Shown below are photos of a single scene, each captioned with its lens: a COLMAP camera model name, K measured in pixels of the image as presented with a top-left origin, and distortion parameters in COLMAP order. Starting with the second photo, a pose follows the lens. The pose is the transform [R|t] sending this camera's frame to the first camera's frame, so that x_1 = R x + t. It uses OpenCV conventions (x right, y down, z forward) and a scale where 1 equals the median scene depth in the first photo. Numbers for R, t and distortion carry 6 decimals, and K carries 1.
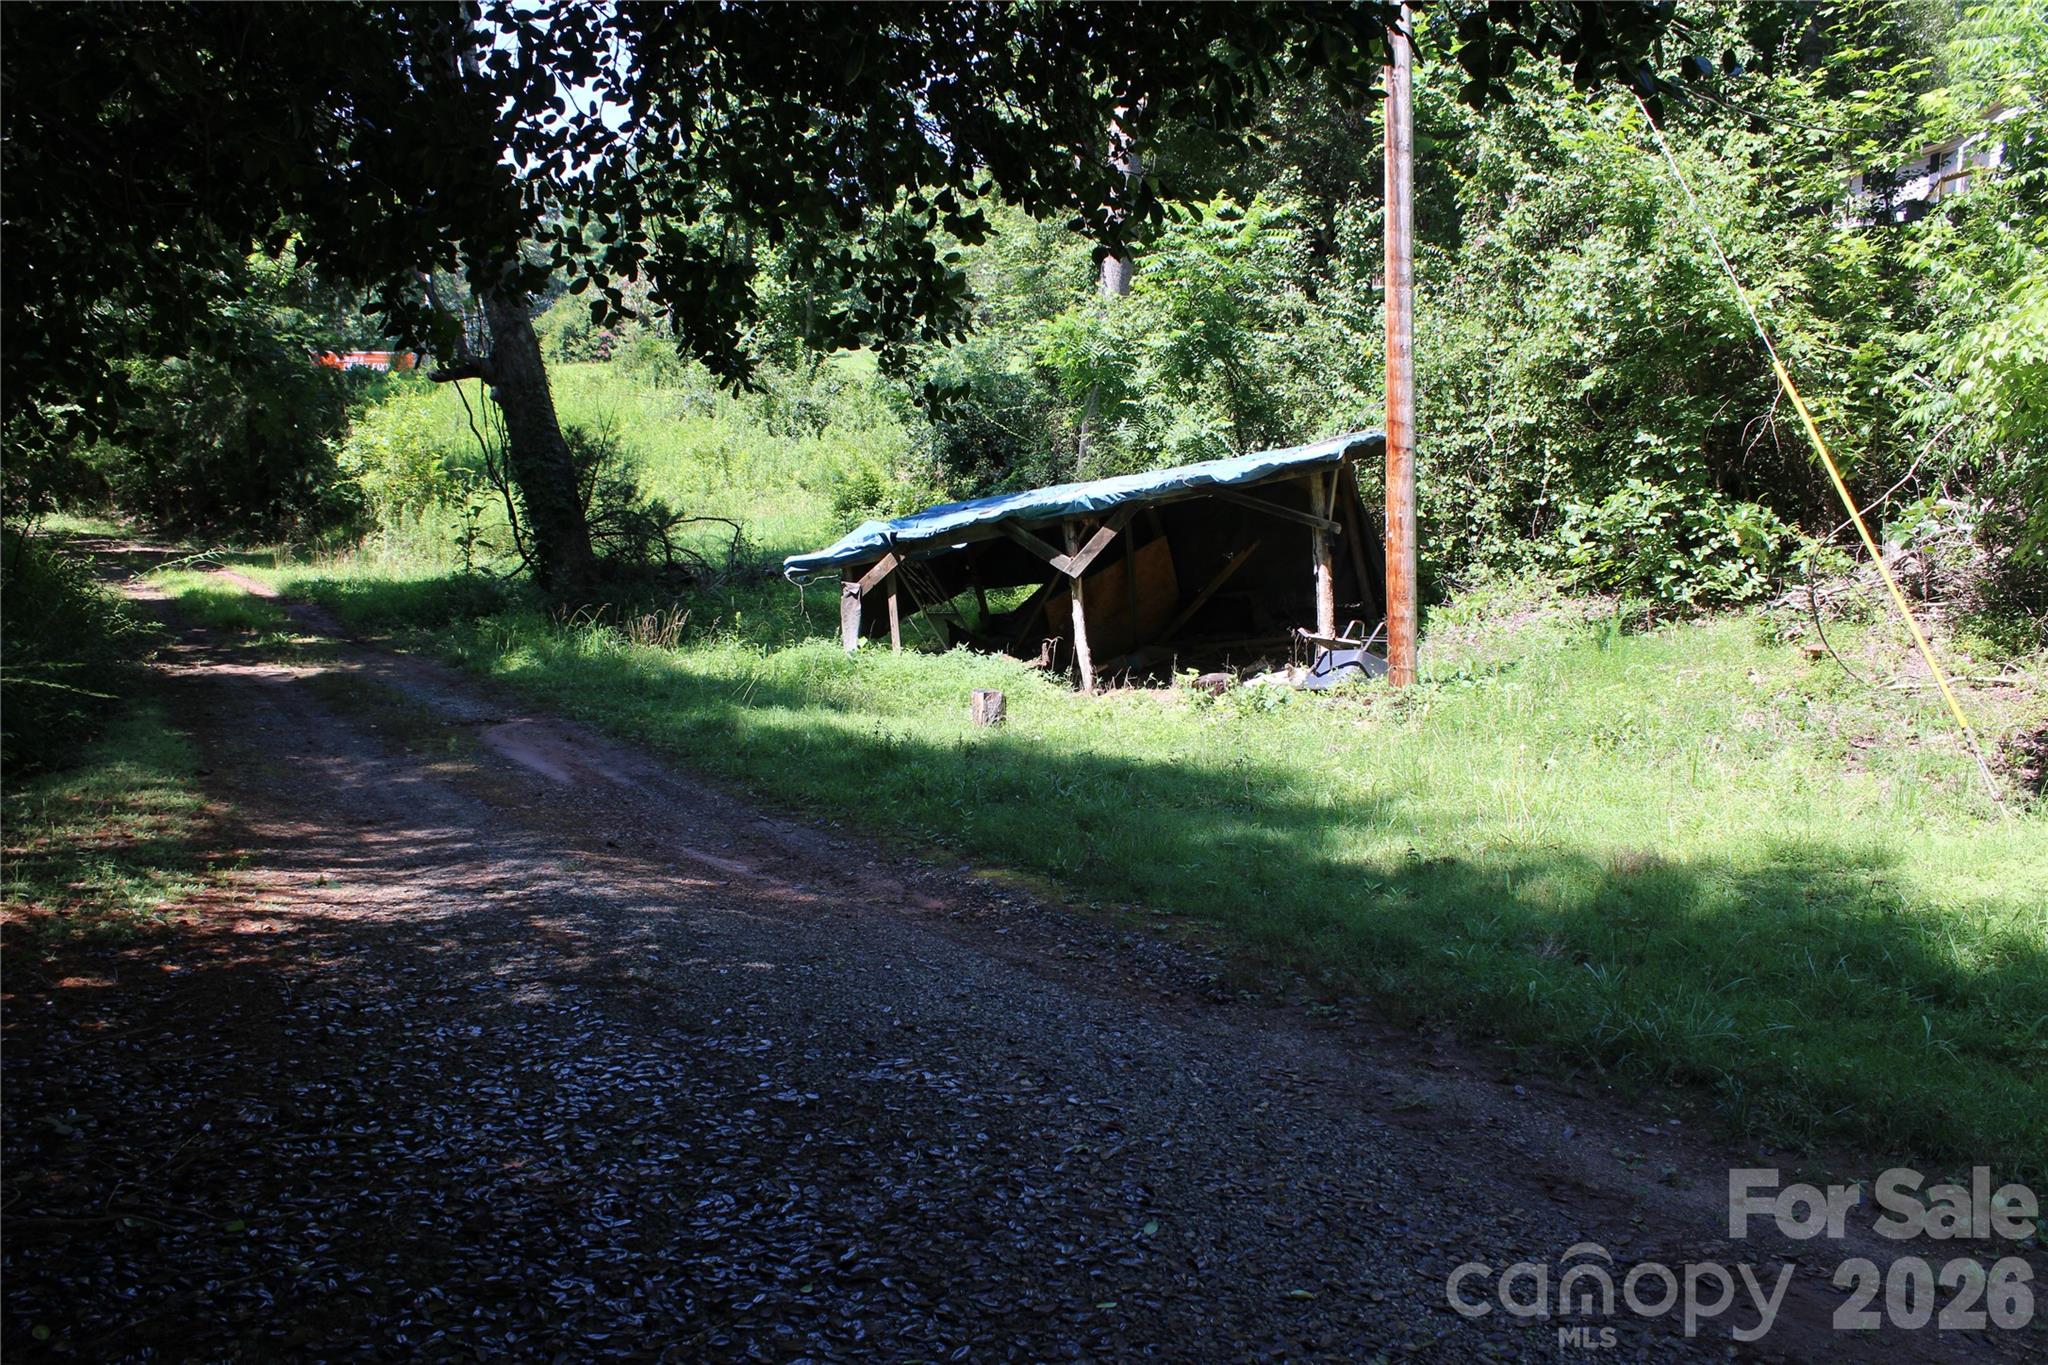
lens RADIAL K [[1650.6, 0, 1017.8], [0, 1650.6, 690.7], [0, 0, 1]] dist [-0.172010, 0.163032]
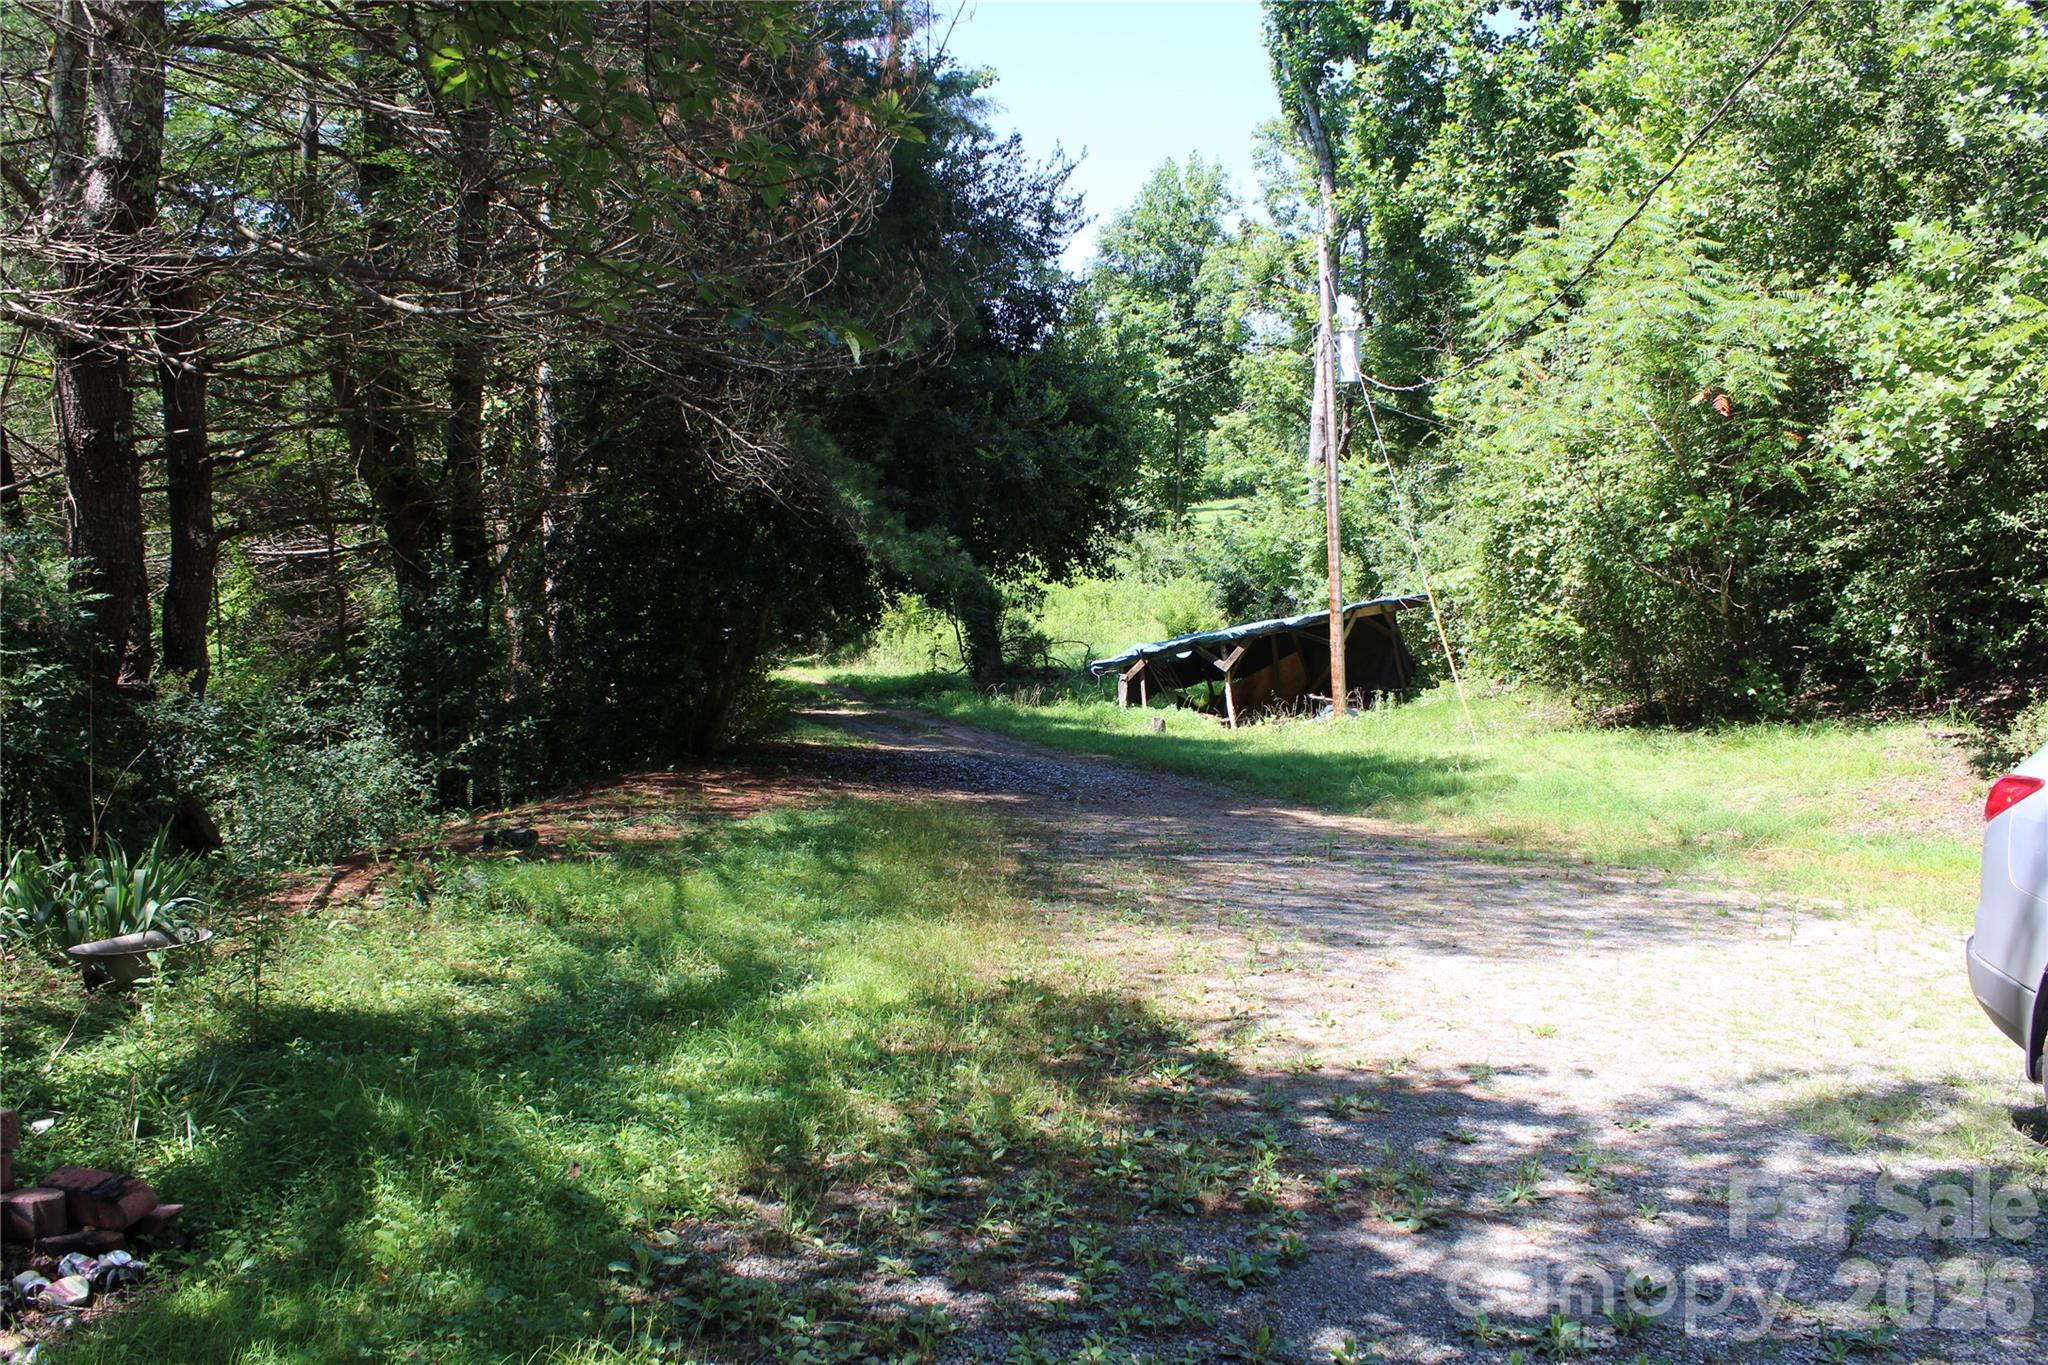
lens RADIAL K [[1650.6, 0, 1017.8], [0, 1650.6, 690.7], [0, 0, 1]] dist [-0.172010, 0.163032]
pose [[0.964544, 0.009608, -0.263748, 0.233913], [-0.029436, 0.997019, -0.071328, 0.078055], [0.262276, 0.076562, 0.961951, -0.737776]]
